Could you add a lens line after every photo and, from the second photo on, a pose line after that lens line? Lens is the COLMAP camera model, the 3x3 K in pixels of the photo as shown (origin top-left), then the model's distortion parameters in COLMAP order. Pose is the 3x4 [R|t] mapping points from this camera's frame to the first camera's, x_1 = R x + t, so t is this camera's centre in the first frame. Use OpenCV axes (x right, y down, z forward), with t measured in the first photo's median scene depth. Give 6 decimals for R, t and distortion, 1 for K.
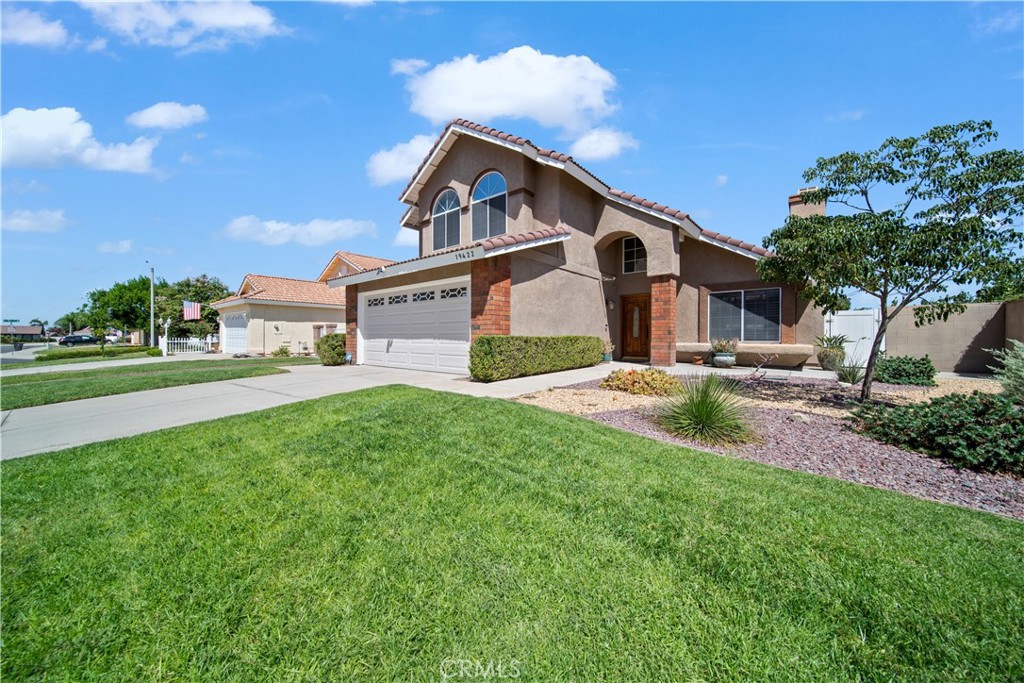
lens RADIAL K [[366.3, 0, 515.1], [0, 366.3, 343.7], [0, 0, 1]] dist [-0.000741, -0.000066]
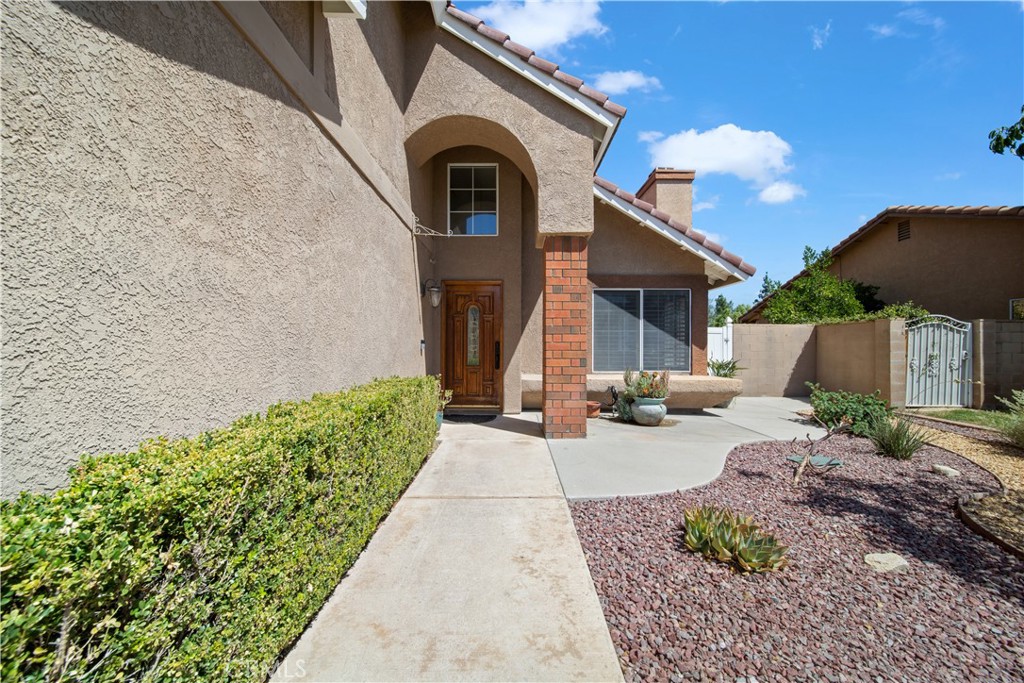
lens RADIAL K [[366.3, 0, 515.1], [0, 366.3, 343.7], [0, 0, 1]] dist [-0.000741, -0.000066]
pose [[0.767886, 0.003192, 0.640578, 0.058405], [0.008122, 0.999859, -0.014718, -0.044230], [-0.640535, 0.016505, 0.767752, 0.645343]]
